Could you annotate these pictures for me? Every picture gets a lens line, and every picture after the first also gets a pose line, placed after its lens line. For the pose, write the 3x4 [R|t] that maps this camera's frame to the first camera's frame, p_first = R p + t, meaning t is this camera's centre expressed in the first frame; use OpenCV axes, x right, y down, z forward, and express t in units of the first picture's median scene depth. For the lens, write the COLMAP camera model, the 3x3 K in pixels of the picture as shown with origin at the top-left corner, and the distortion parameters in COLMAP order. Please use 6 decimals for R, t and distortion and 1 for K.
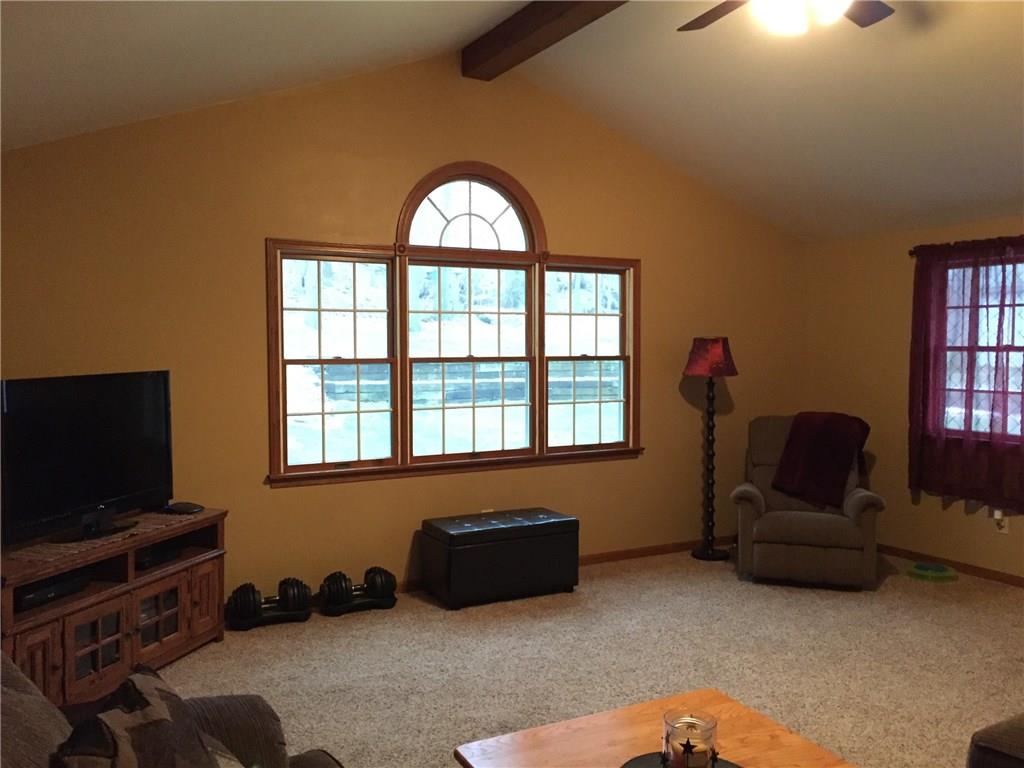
lens RADIAL K [[875.6, 0, 510.6], [0, 875.6, 388.7], [0, 0, 1]] dist [0.075383, -0.103615]
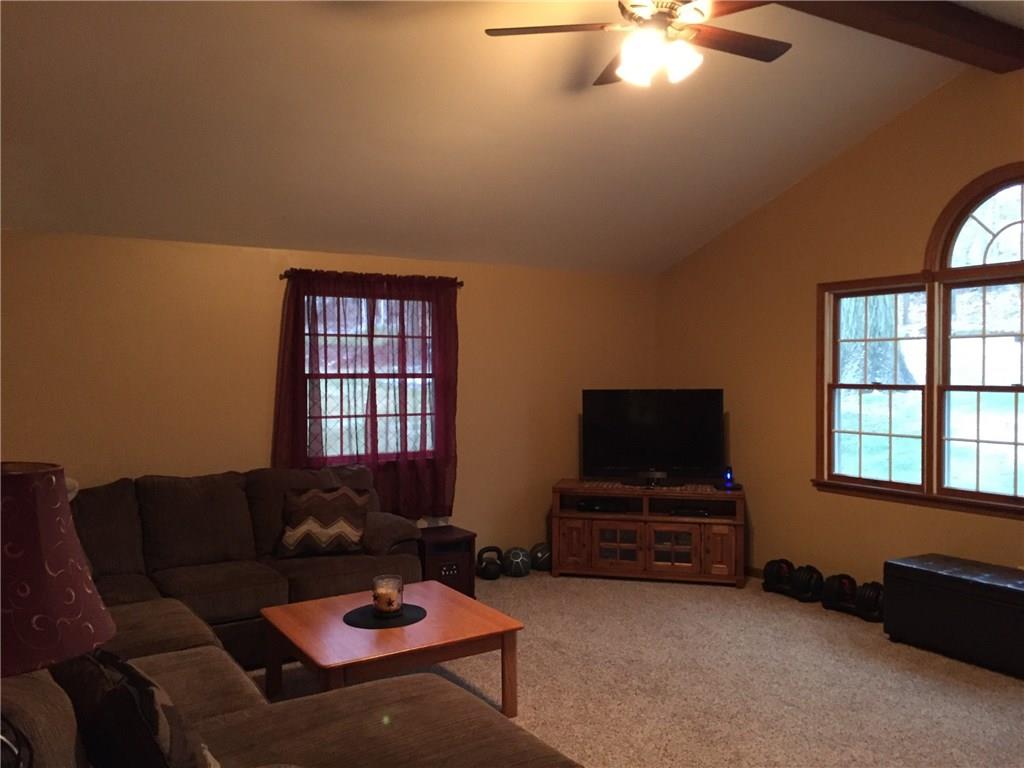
lens RADIAL K [[875.6, 0, 511.7], [0, 875.6, 382.1], [0, 0, 1]] dist [0.075383, -0.103615]
pose [[0.029880, 0.012705, -0.999473, 0.915182], [-0.051656, 0.998603, 0.011150, -0.026844], [0.998218, 0.051295, 0.030495, 0.533224]]
